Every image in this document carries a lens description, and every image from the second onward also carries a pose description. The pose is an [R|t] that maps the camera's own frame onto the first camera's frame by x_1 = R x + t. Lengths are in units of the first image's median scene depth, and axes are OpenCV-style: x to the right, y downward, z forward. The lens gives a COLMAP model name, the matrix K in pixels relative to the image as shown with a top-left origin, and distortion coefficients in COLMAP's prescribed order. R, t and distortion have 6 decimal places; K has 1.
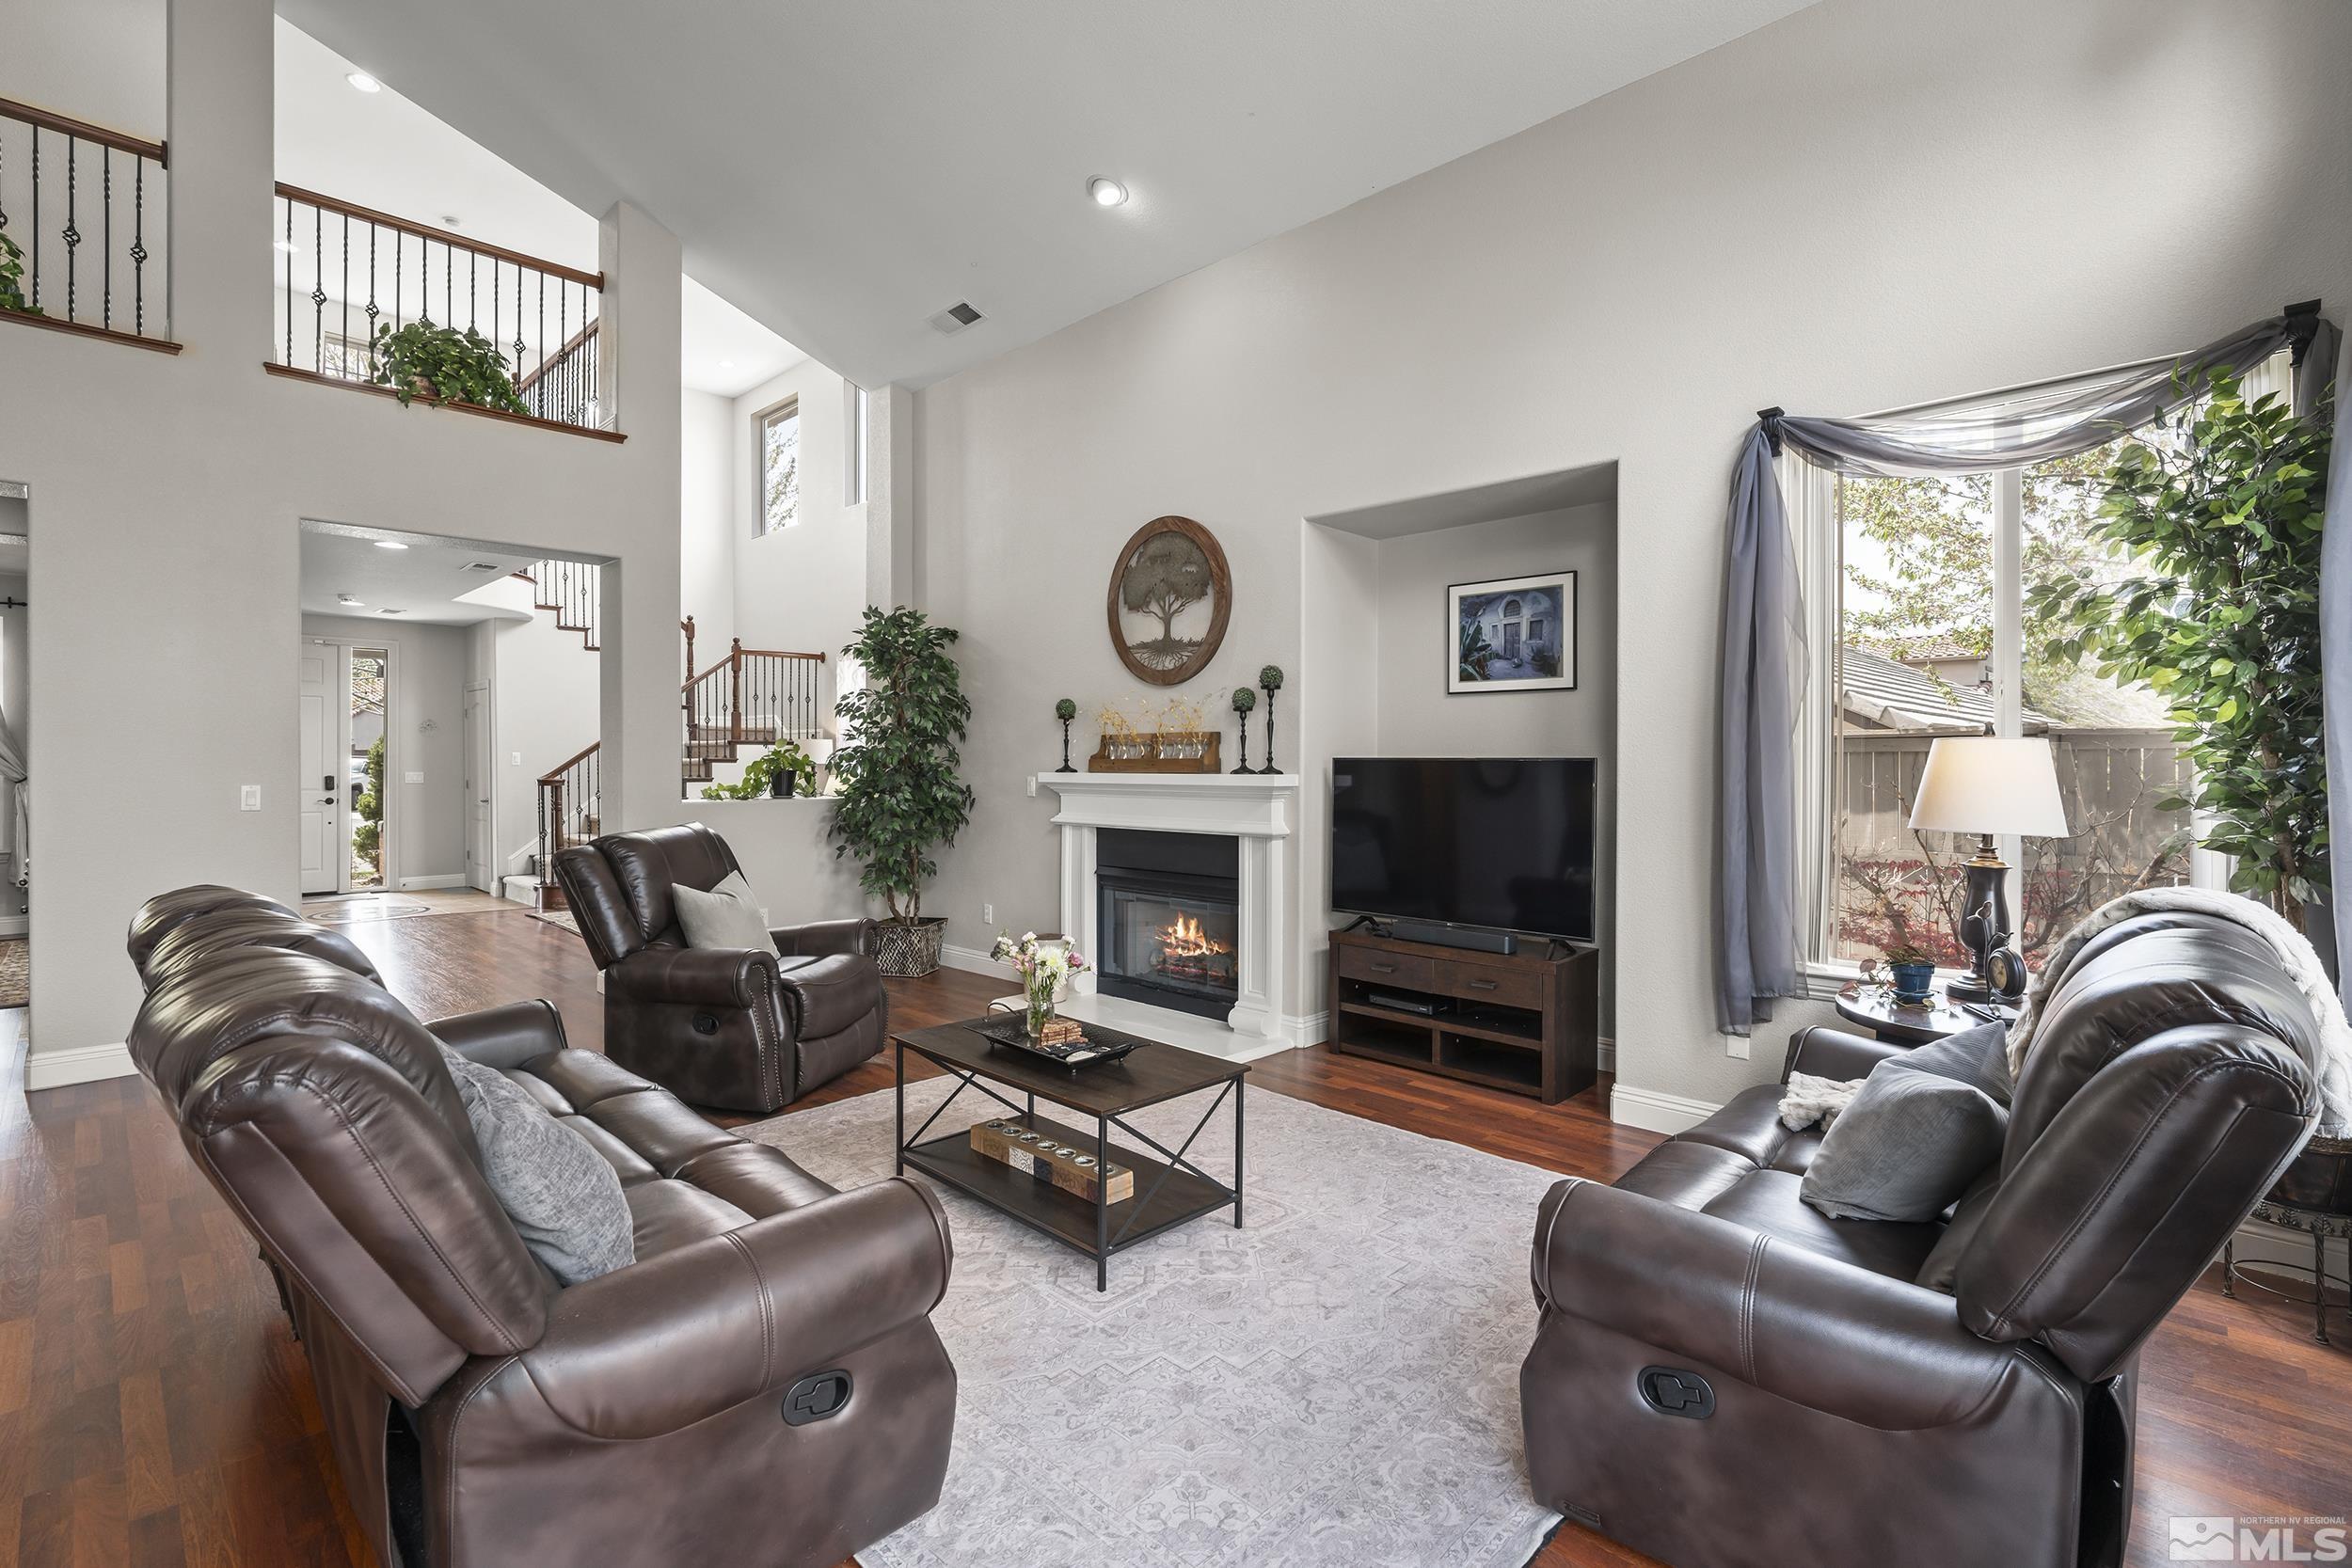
lens RADIAL K [[1081.9, 0, 1177.4], [0, 1081.9, 772.3], [0, 0, 1]] dist [-0.001527, 0.000042]
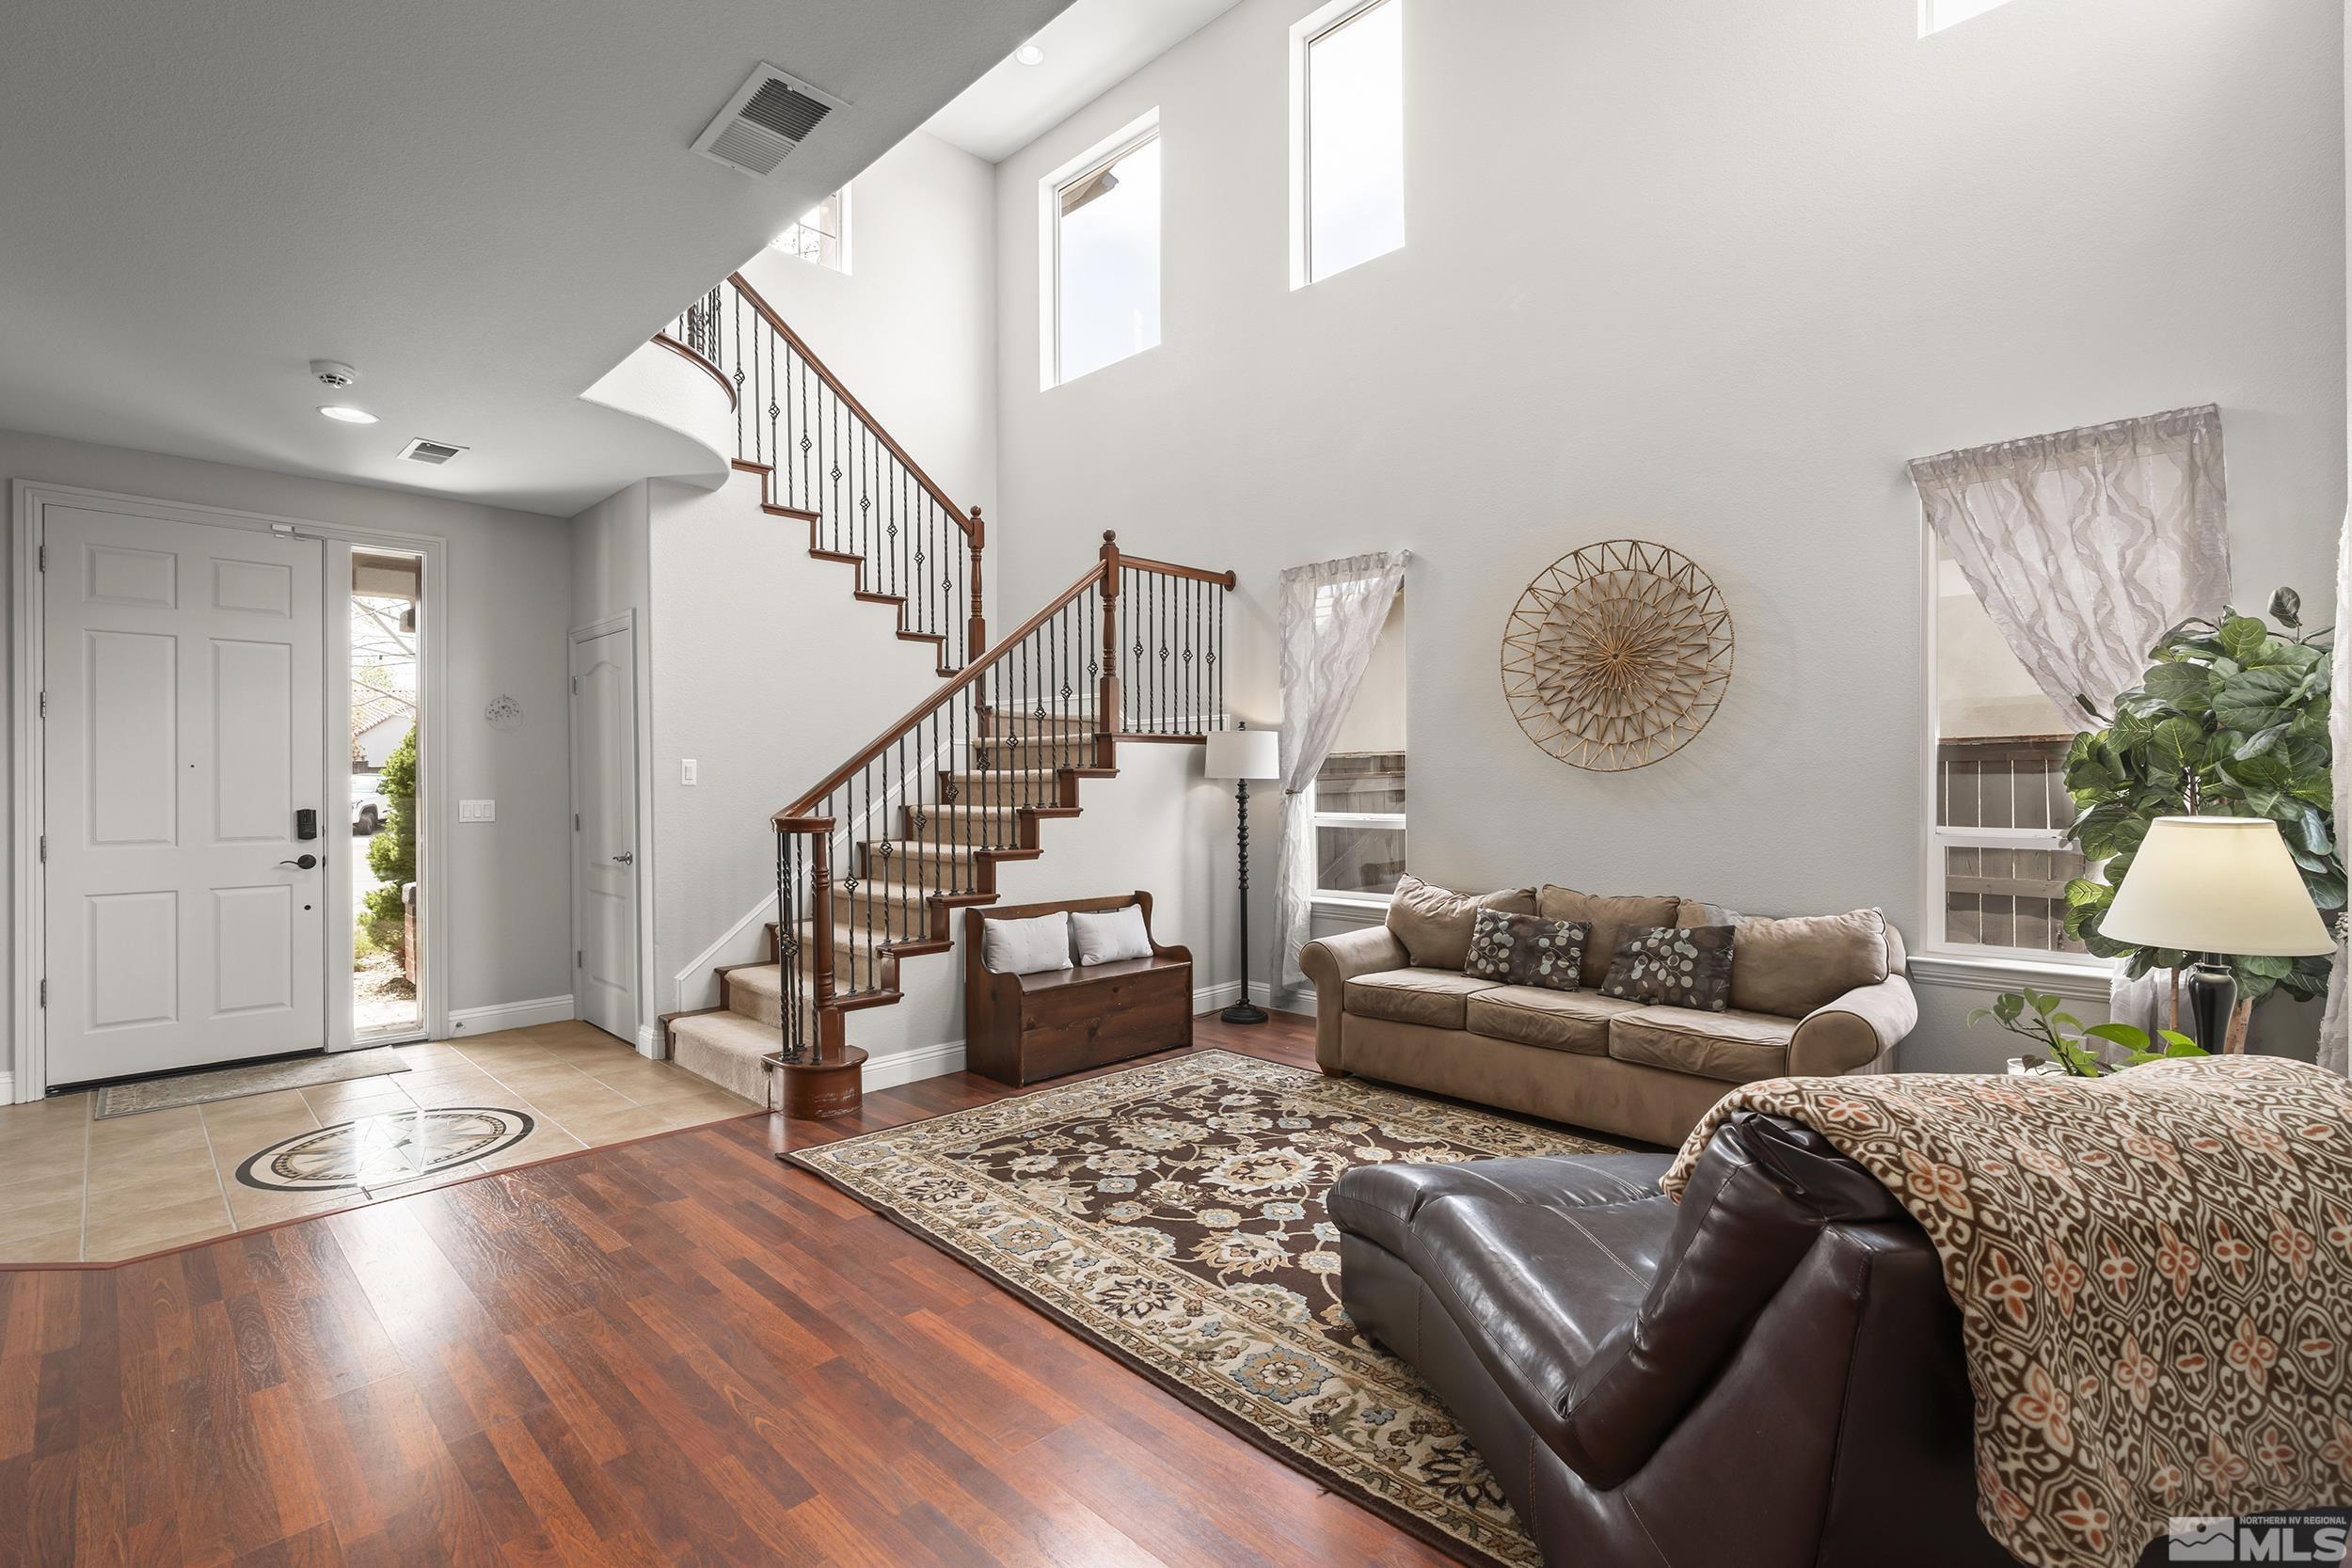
lens RADIAL K [[1081.9, 0, 1180.6], [0, 1081.9, 788.5], [0, 0, 1]] dist [-0.001527, 0.000042]
pose [[0.999946, -0.004099, -0.009531, -0.317742], [0.004128, 0.999987, 0.003053, -0.004773], [0.009518, -0.003093, 0.999950, 0.424541]]
